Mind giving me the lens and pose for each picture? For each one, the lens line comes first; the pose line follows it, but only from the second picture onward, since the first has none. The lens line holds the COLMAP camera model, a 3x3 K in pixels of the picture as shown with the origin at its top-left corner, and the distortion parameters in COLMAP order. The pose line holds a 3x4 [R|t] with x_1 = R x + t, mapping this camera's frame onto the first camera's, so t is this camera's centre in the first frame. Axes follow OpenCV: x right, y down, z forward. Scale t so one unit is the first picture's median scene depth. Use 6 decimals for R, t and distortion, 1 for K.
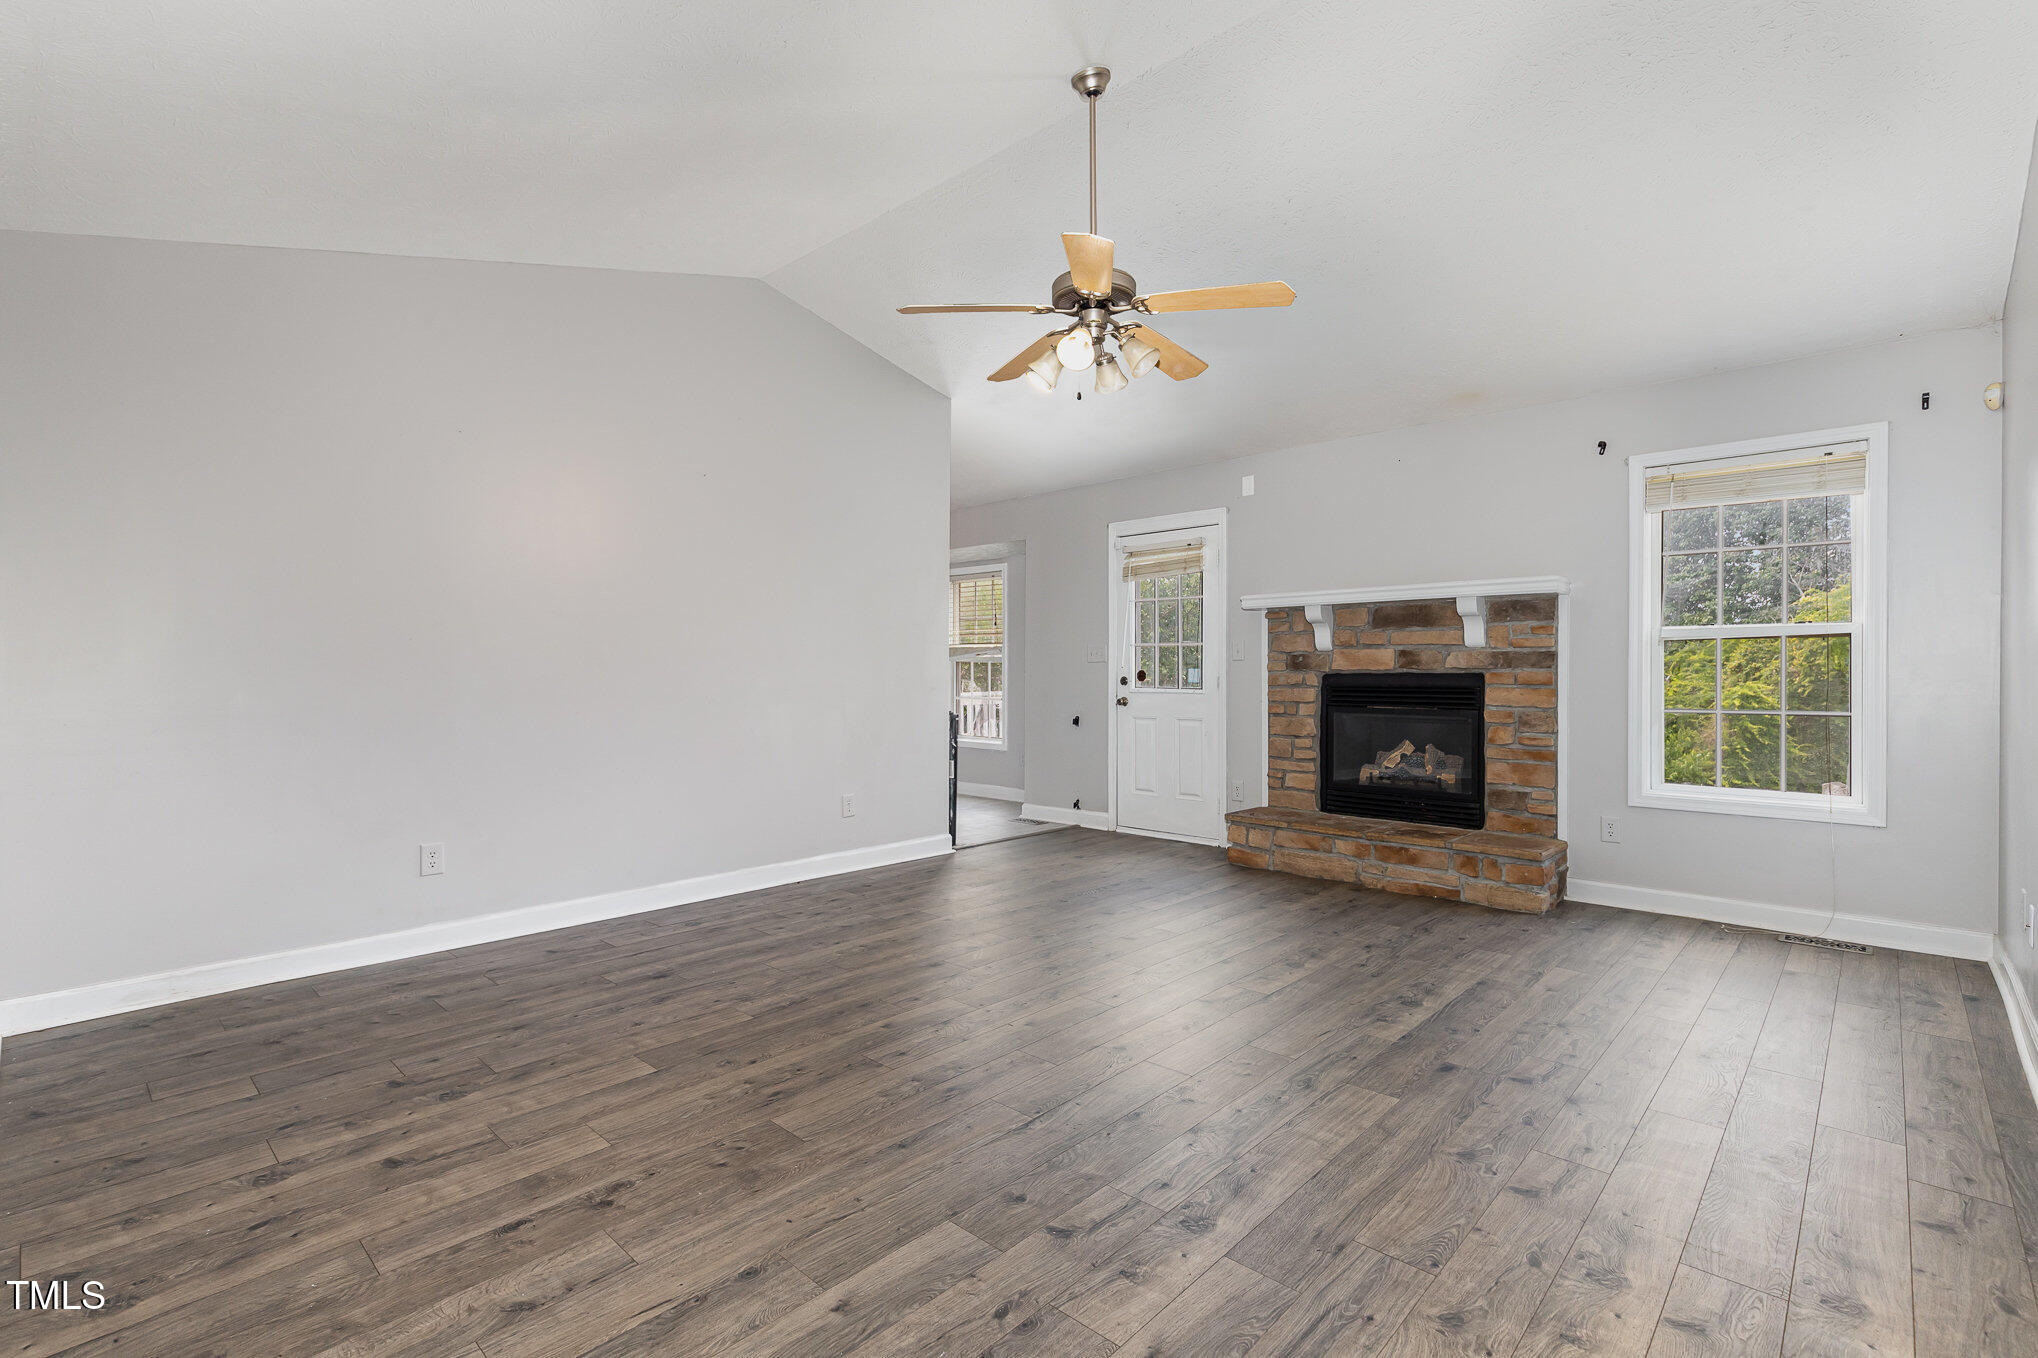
lens RADIAL K [[943.6, 0, 1012.9], [0, 943.6, 676.2], [0, 0, 1]] dist [0.004208, -0.000068]
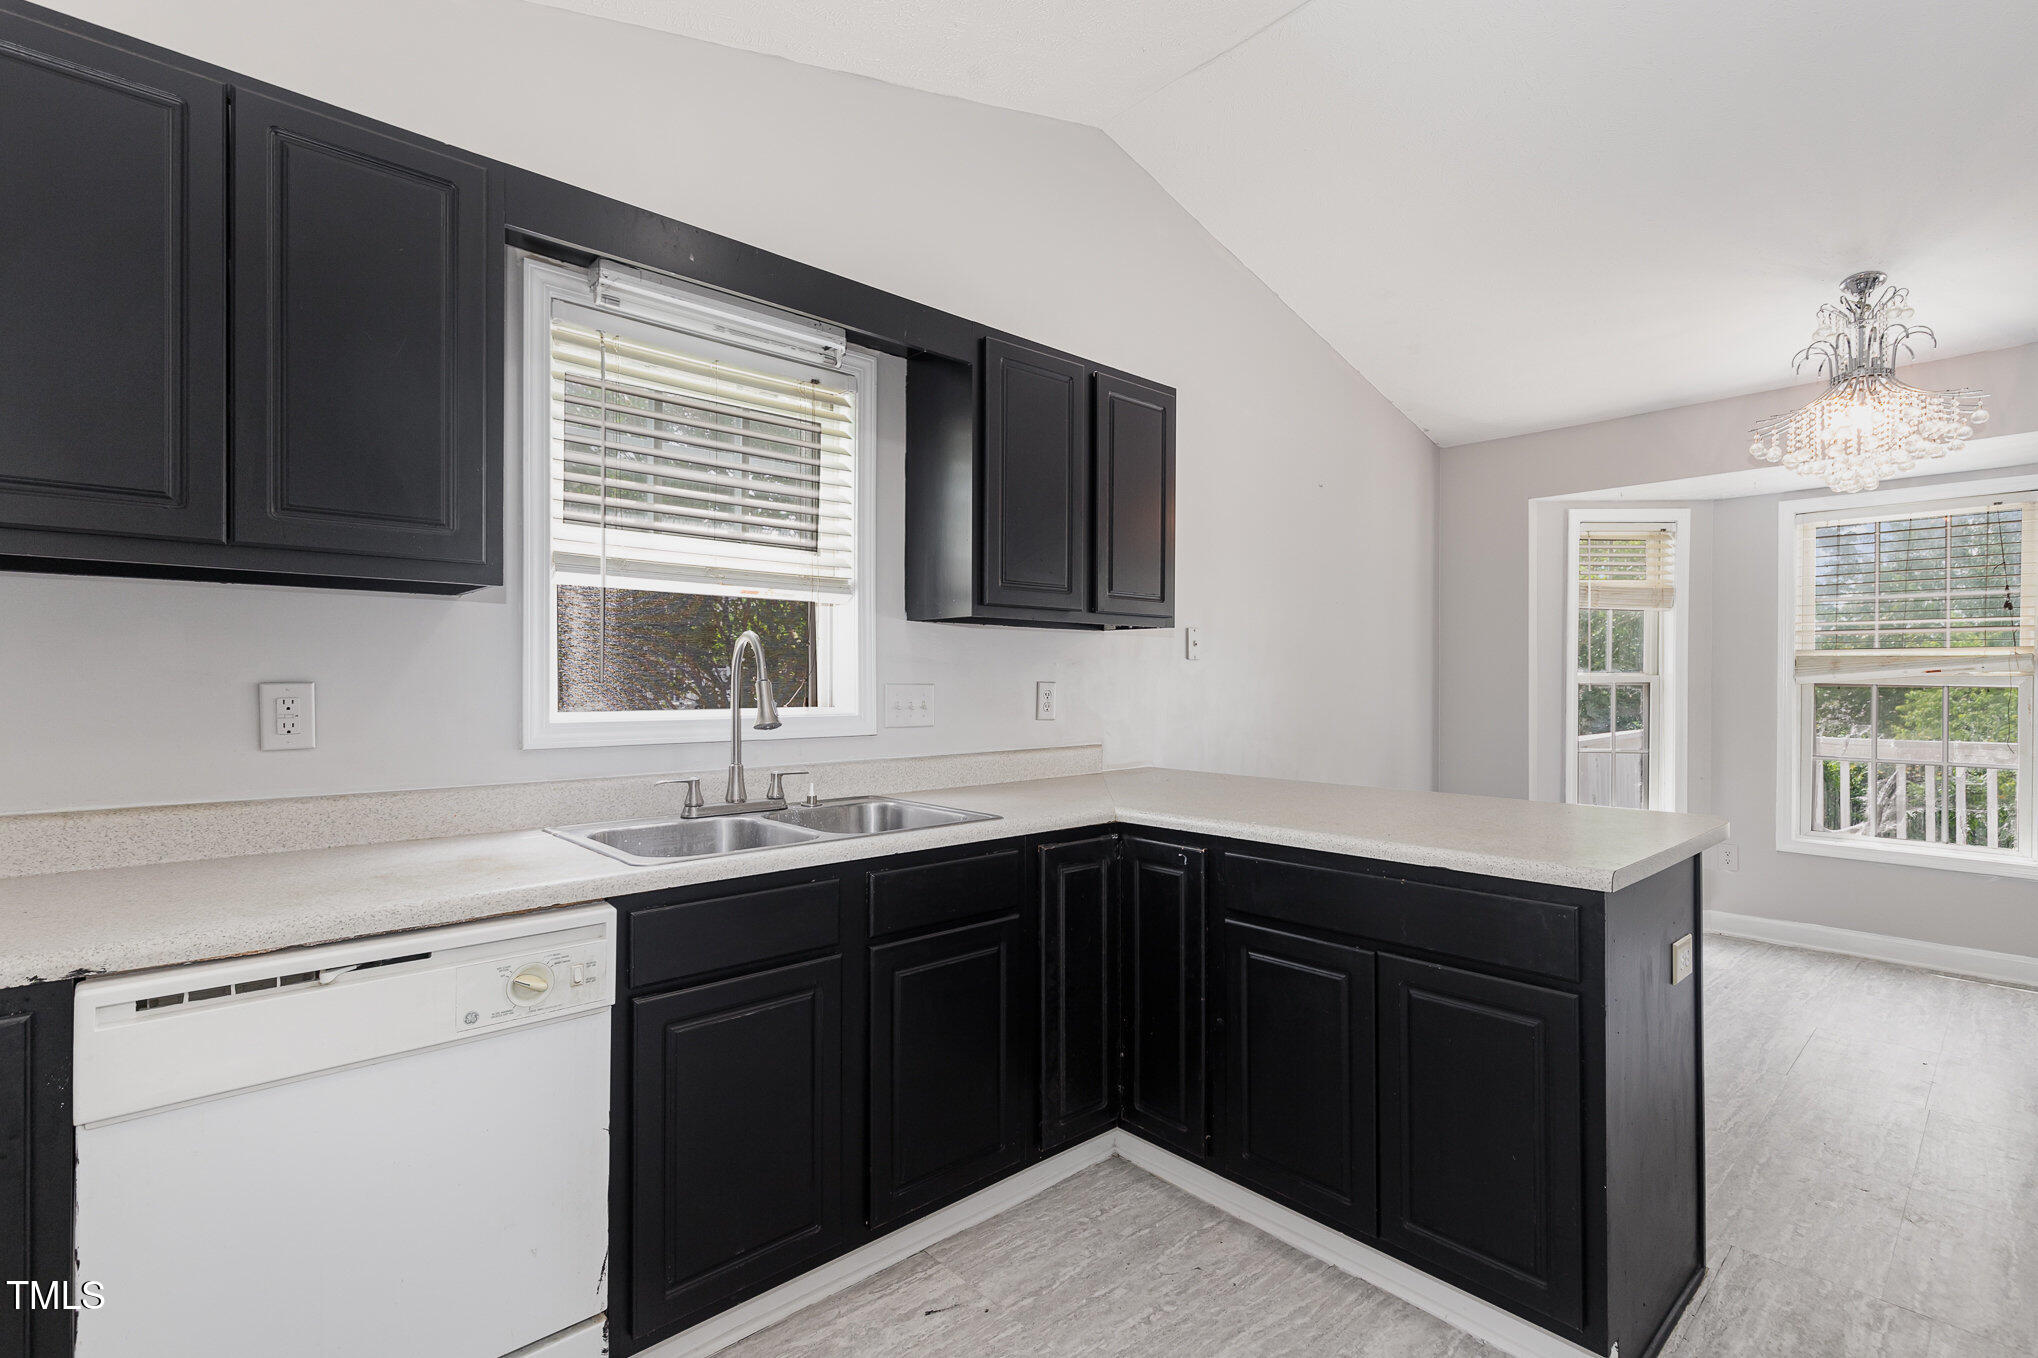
lens RADIAL K [[943.6, 0, 1012.9], [0, 943.6, 676.2], [0, 0, 1]] dist [0.004208, -0.000068]
pose [[0.995359, 0.006019, -0.096044, -0.719109], [-0.006902, 0.999937, -0.008863, -0.020421], [0.095985, 0.009485, 0.995338, 0.756720]]
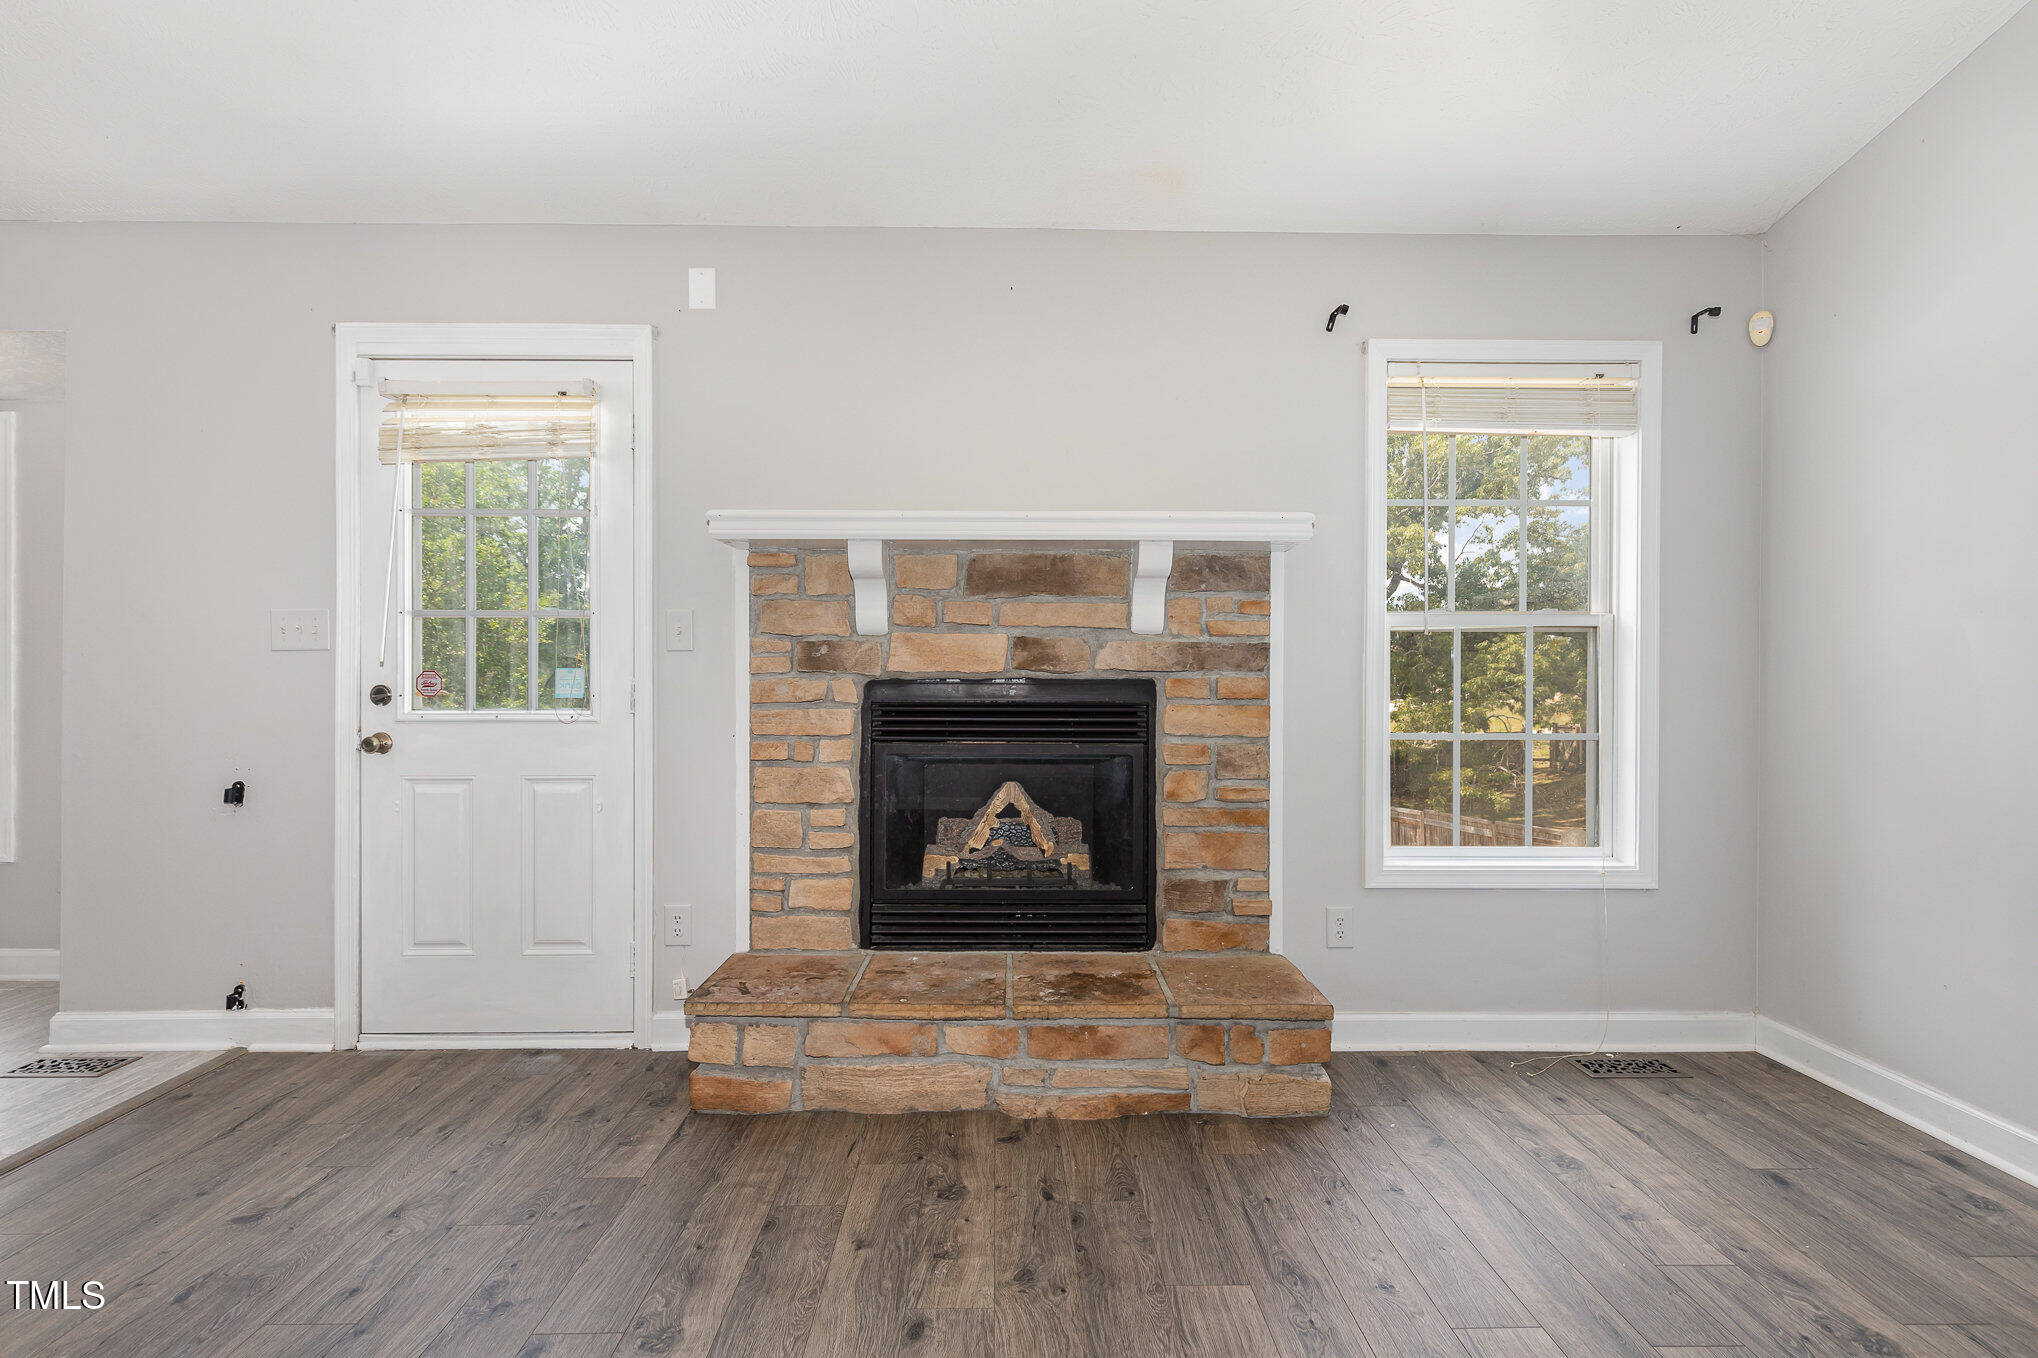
lens RADIAL K [[943.6, 0, 1012.9], [0, 943.6, 676.2], [0, 0, 1]] dist [0.004208, -0.000068]
pose [[0.719937, 0.001040, 0.694038, 0.031754], [-0.000888, 0.999999, -0.000577, -0.004335], [-0.694039, -0.000201, 0.719938, 0.595864]]
